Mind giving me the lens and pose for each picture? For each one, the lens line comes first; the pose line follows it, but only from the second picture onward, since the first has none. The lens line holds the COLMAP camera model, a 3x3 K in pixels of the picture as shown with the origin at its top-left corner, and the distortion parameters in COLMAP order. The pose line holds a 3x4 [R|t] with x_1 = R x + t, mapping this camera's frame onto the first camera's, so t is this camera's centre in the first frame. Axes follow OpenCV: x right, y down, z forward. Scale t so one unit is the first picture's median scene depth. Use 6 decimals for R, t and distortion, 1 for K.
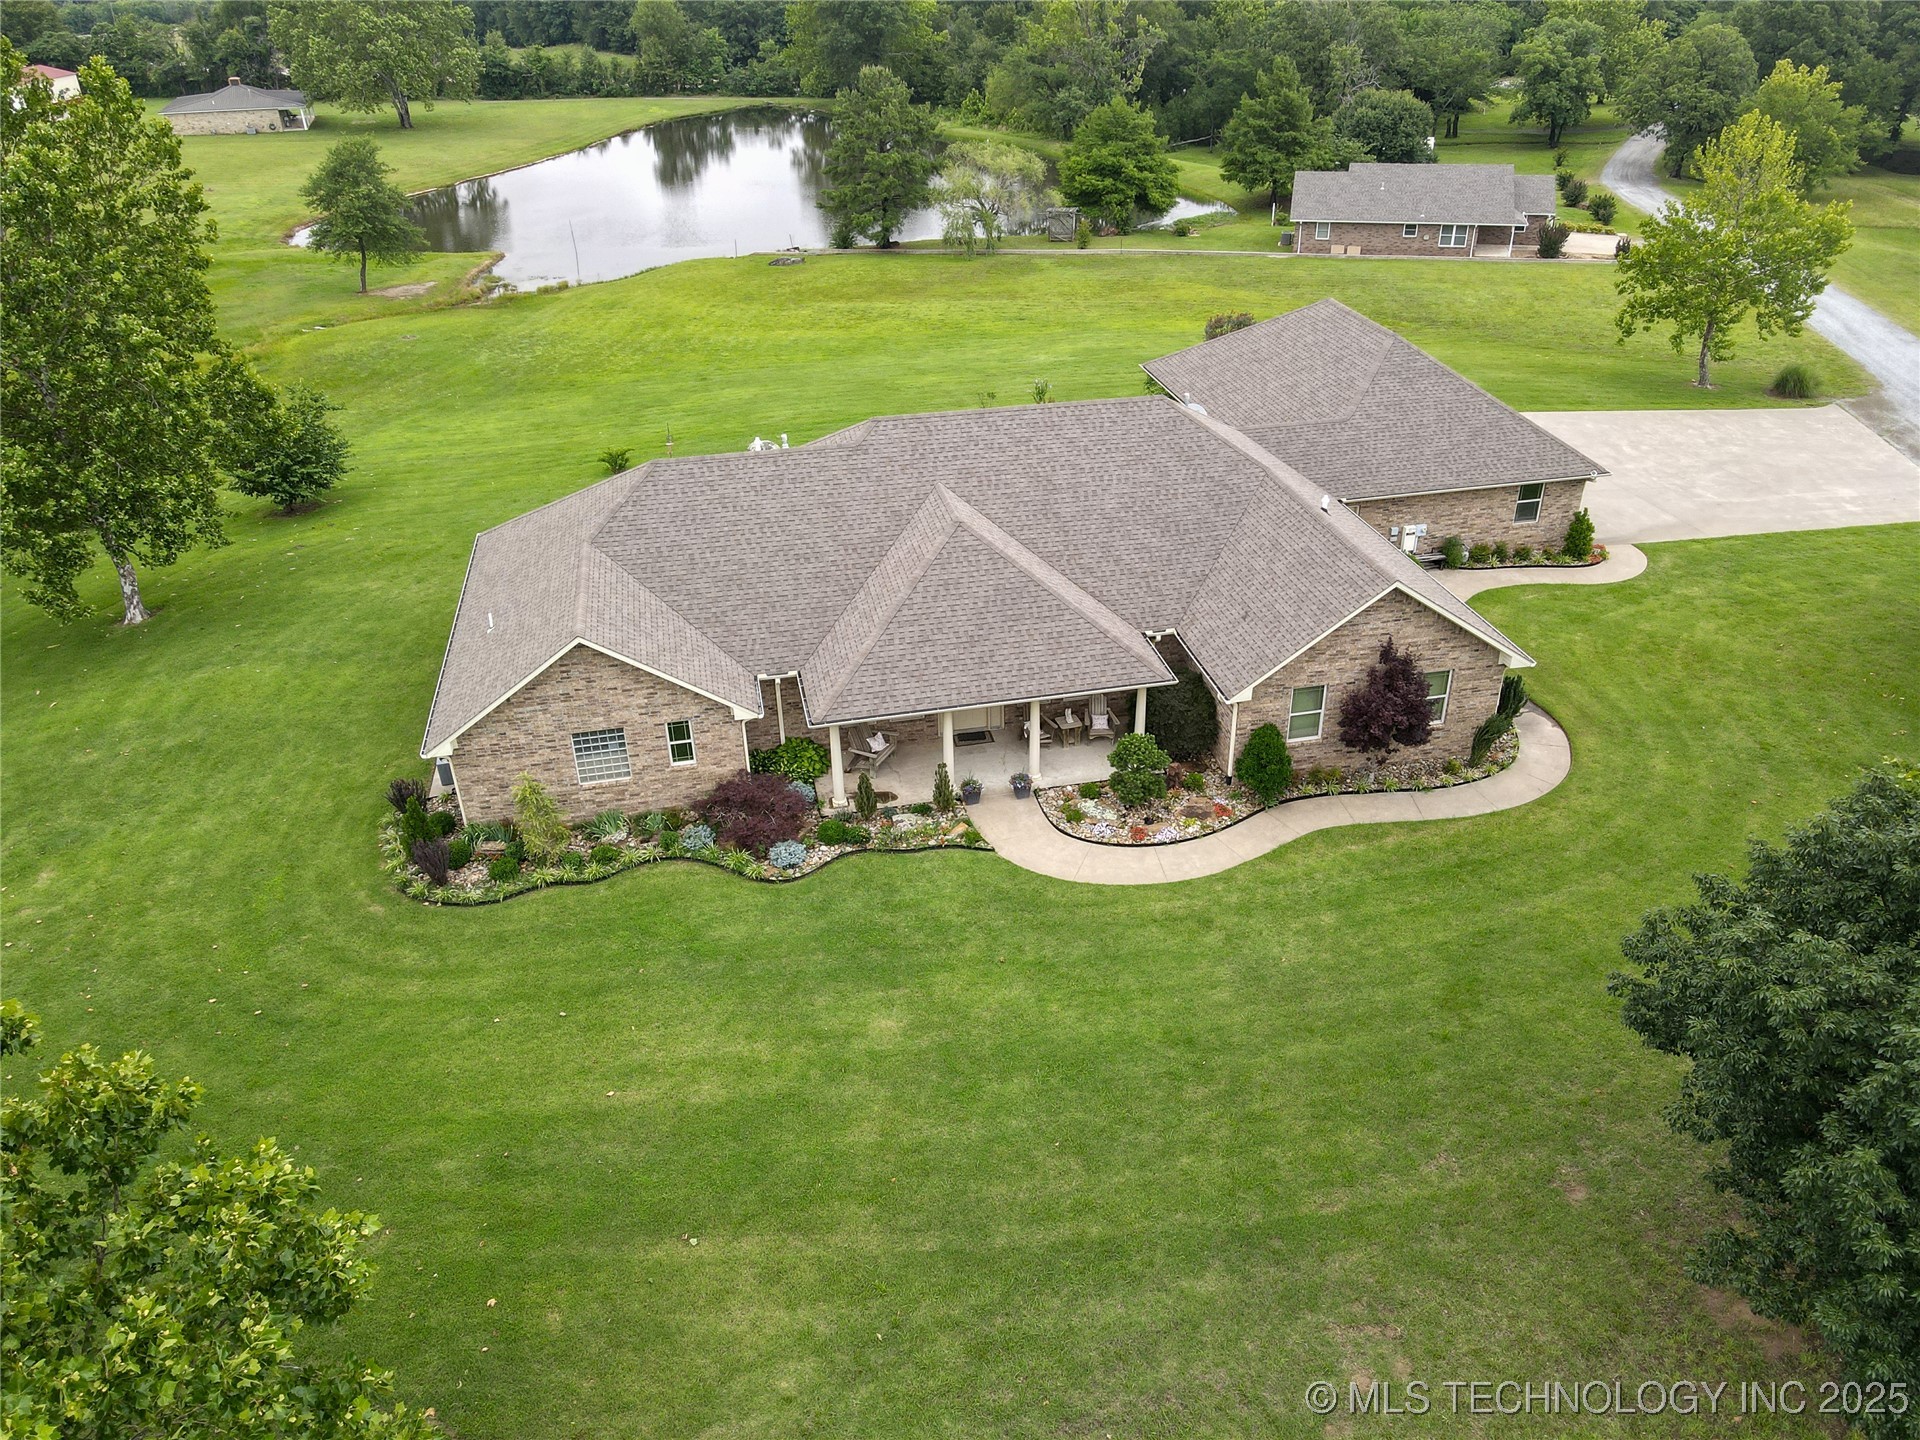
lens RADIAL K [[1412.6, 0, 969.4], [0, 1412.6, 693.7], [0, 0, 1]] dist [0.007220, 0.020473]
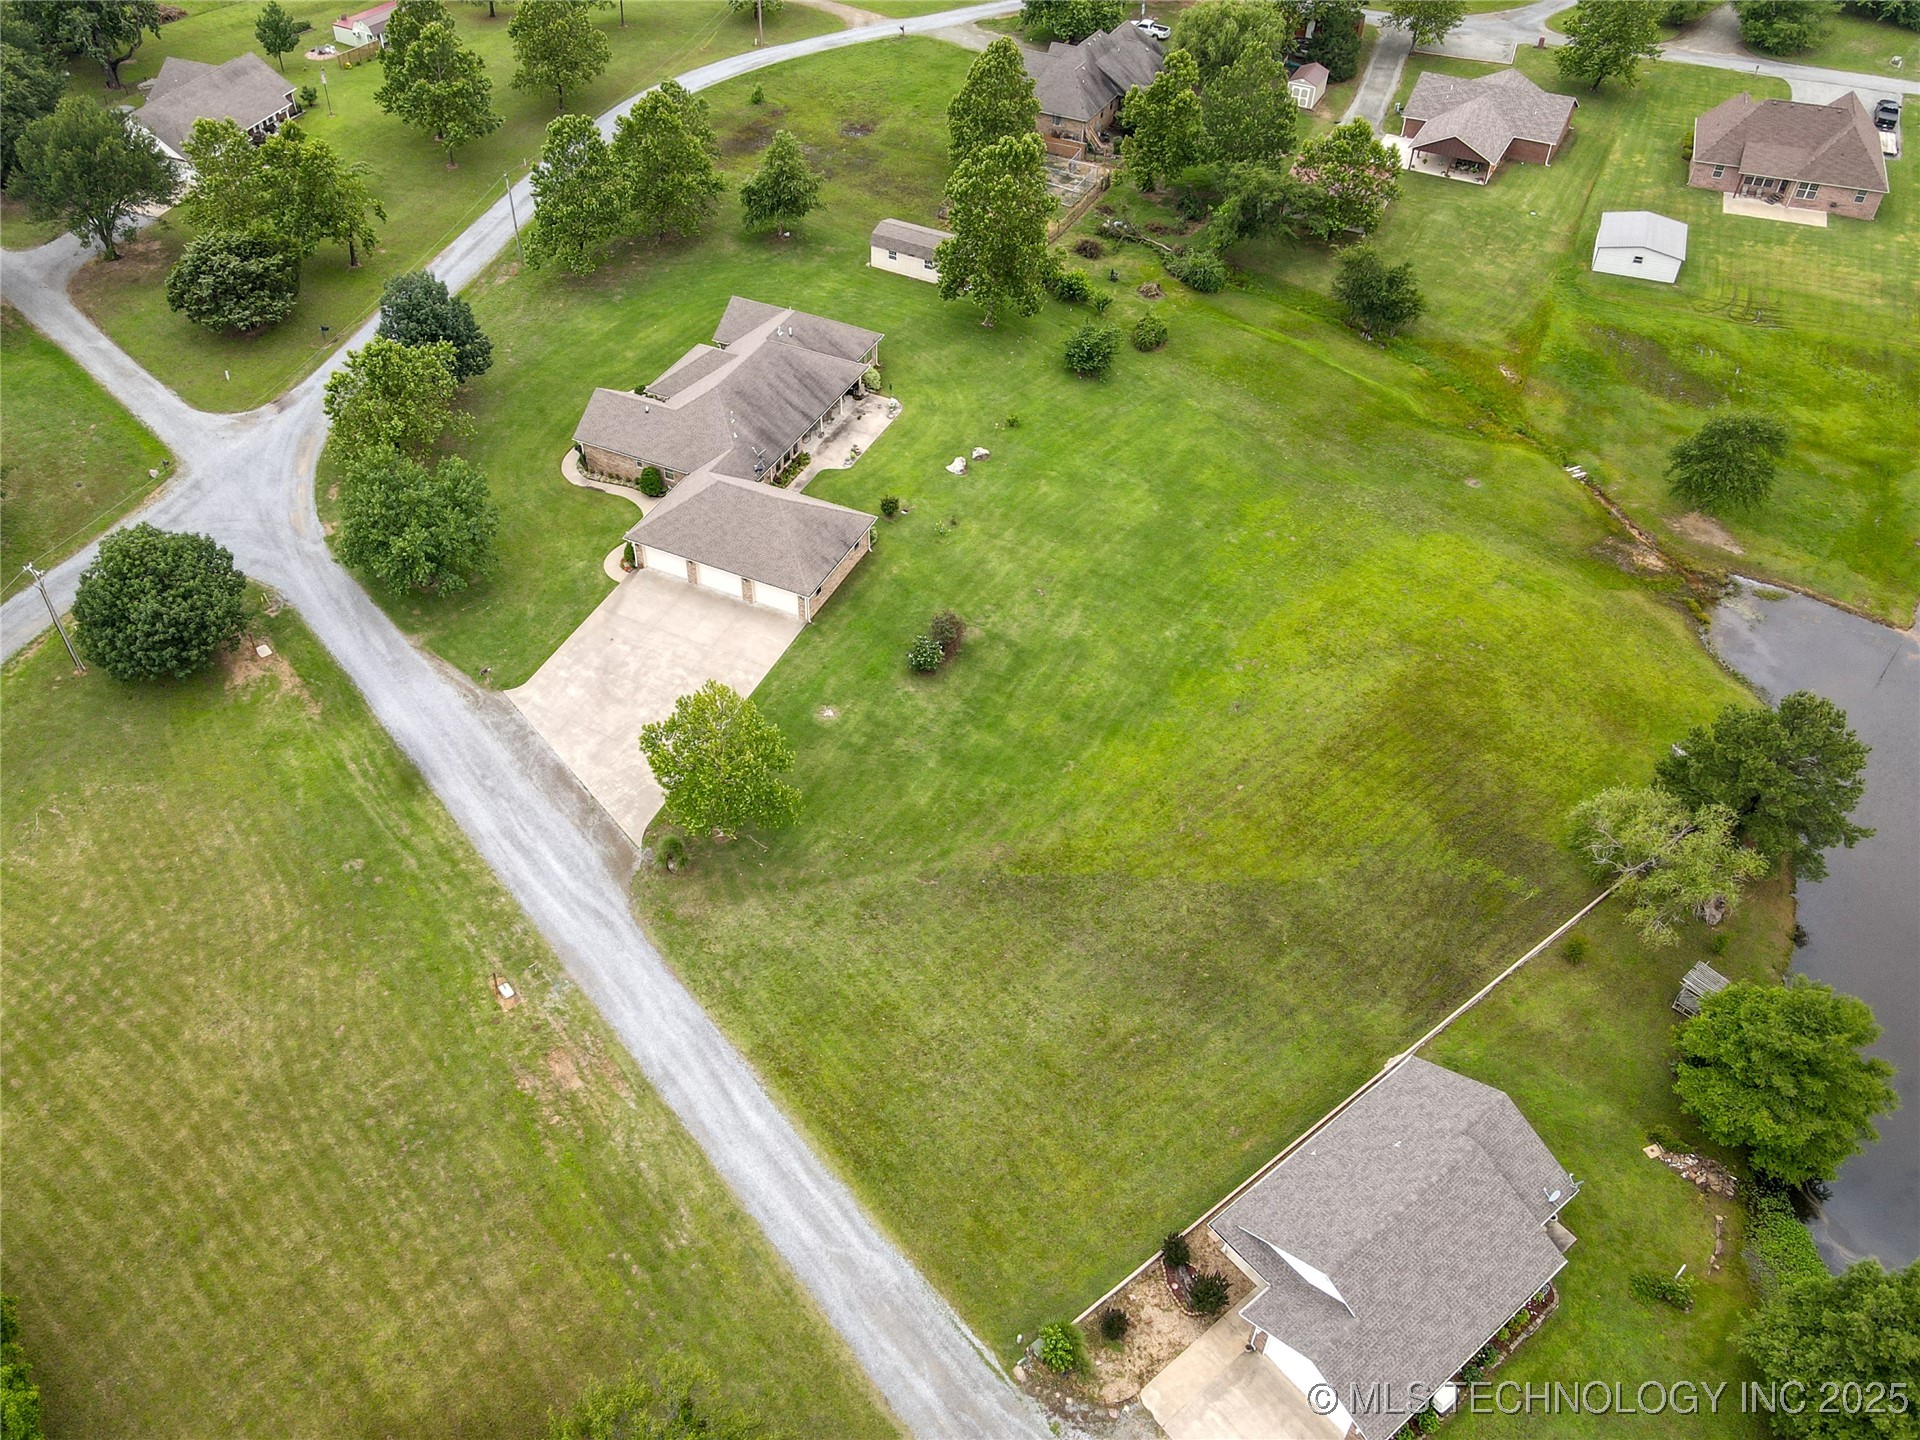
lens RADIAL K [[1597.7, 0, 852.8], [0, 1597.7, 657.6], [0, 0, 1]] dist [0.004438, 0.029195]
pose [[-0.631626, 0.530795, -0.565071, 2.428412], [-0.356126, 0.448771, 0.819621, -3.170477], [0.688638, 0.718931, -0.094426, 2.222337]]
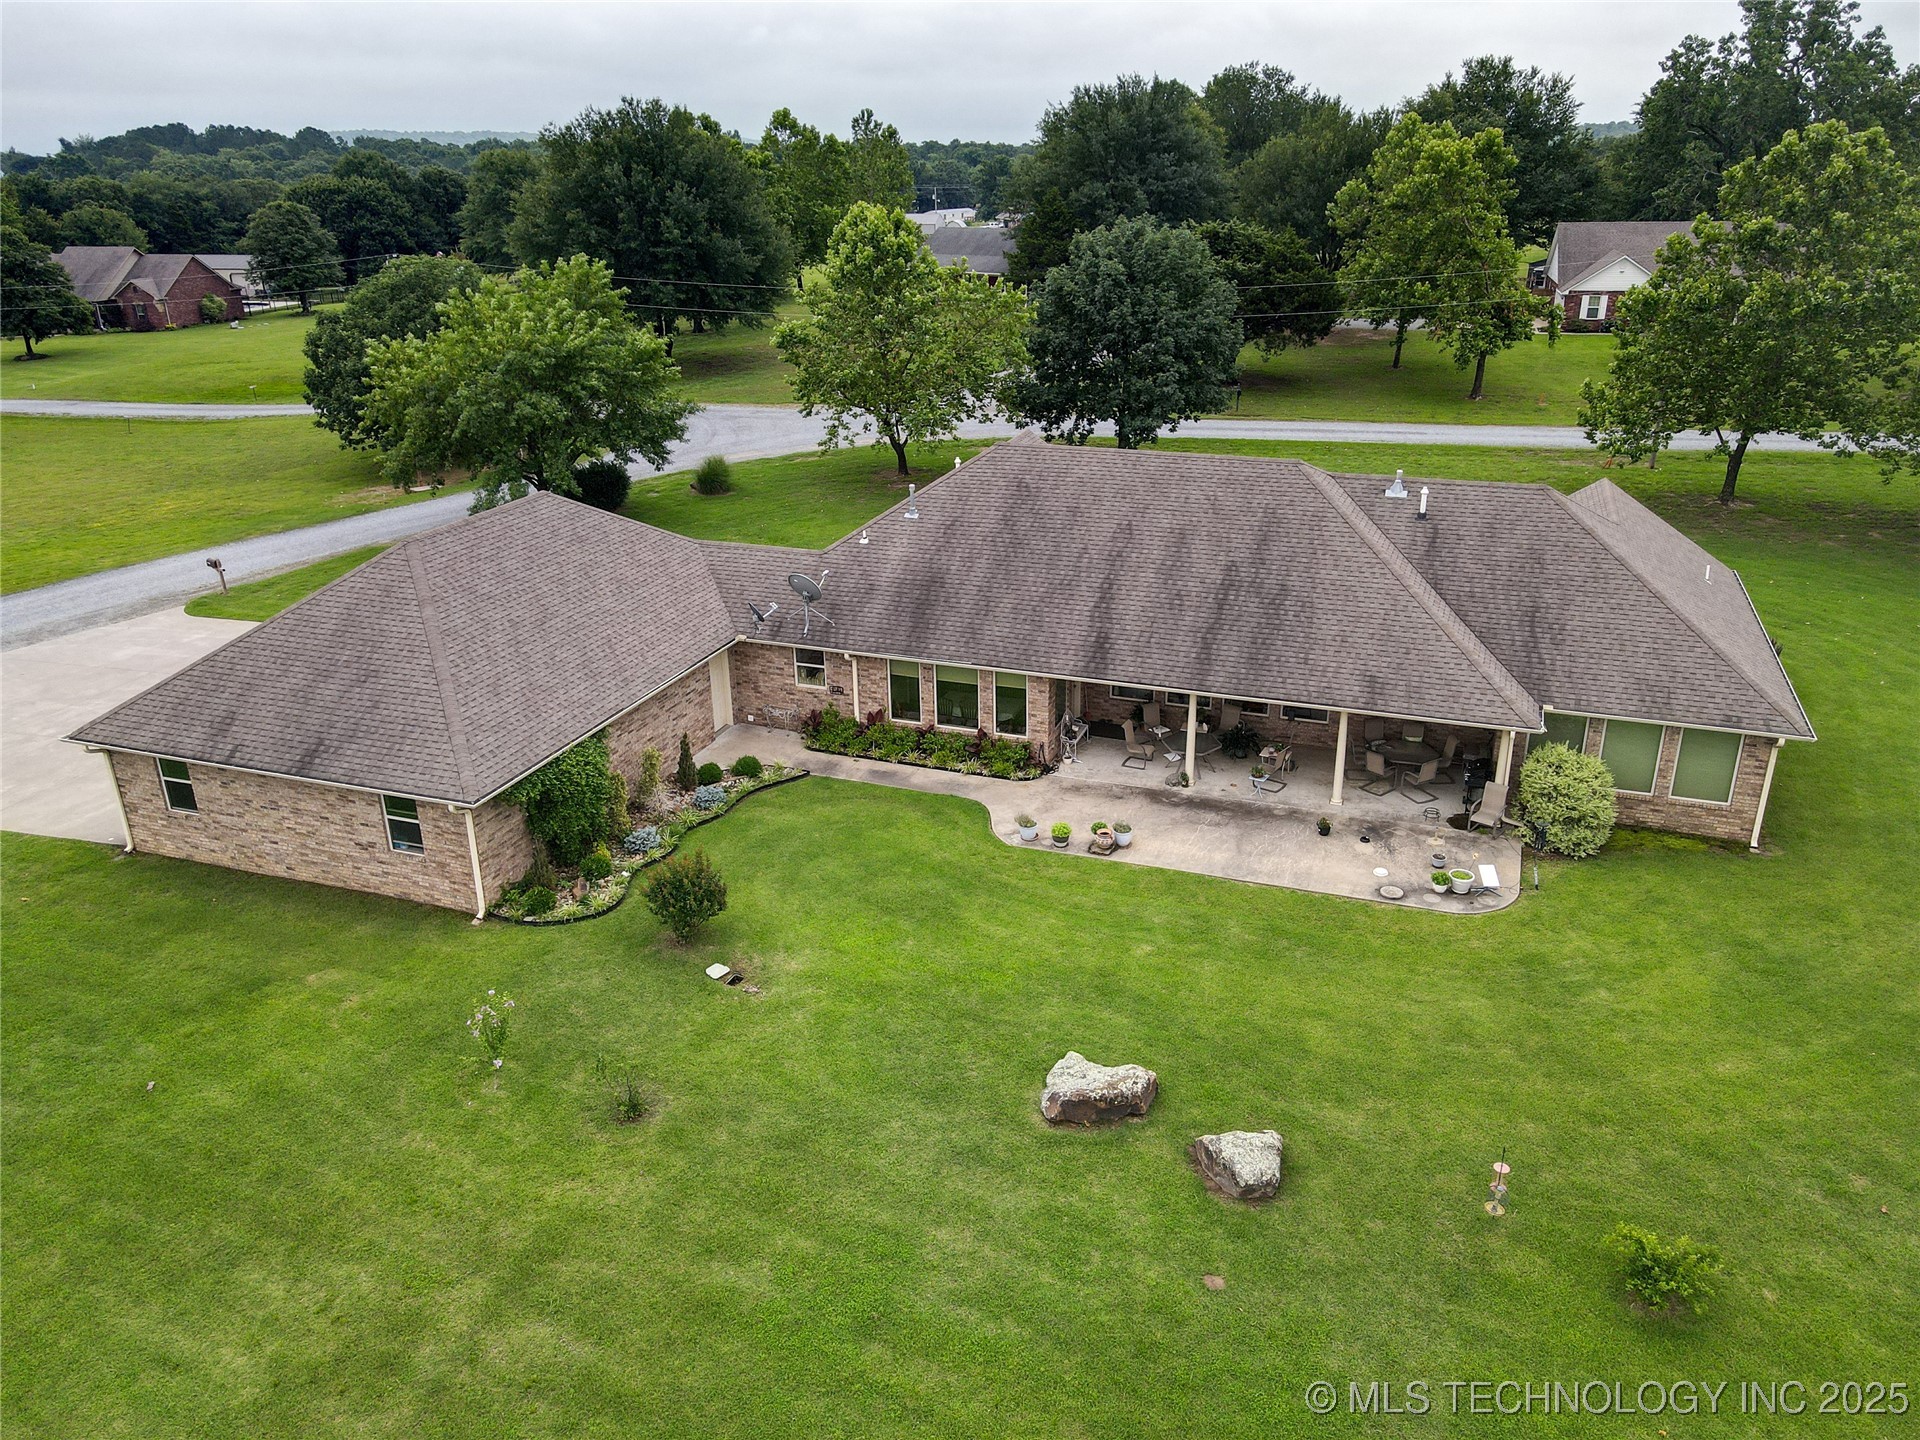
lens RADIAL K [[1412.6, 0, 968.5], [0, 1412.6, 714.6], [0, 0, 1]] dist [0.007220, 0.020473]
pose [[-0.847635, -0.167280, 0.503521, -0.434897], [0.284927, 0.657044, 0.697933, -0.913668], [-0.447585, 0.735059, -0.509271, 1.943027]]
